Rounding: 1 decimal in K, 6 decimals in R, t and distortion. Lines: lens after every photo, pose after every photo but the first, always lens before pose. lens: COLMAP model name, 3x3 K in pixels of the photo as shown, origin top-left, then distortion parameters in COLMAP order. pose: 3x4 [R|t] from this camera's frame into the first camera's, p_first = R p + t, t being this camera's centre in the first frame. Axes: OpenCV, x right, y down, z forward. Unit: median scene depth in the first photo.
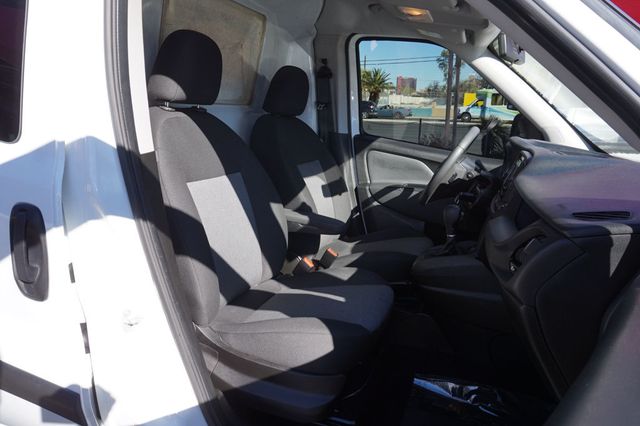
lens RADIAL K [[434.3, 0, 320.0], [0, 434.3, 213.0], [0, 0, 1]] dist [-0.043243, 0.044604]
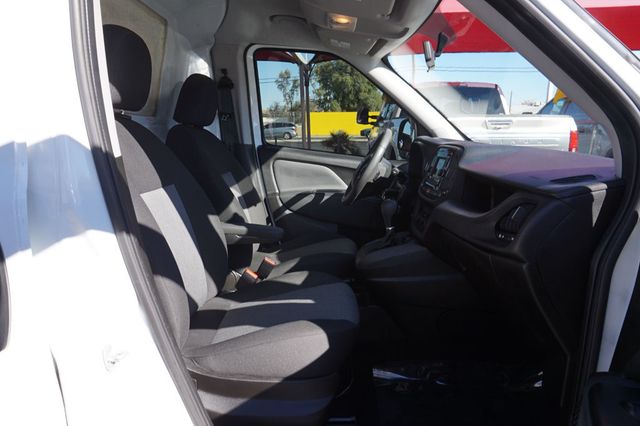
lens RADIAL K [[434.3, 0, 320.0], [0, 434.3, 213.0], [0, 0, 1]] dist [-0.043243, 0.044604]
pose [[0.937327, -0.094018, 0.335527, -0.175817], [0.109838, 0.993543, -0.028441, 0.022212], [-0.330686, 0.063512, 0.941601, 0.037573]]
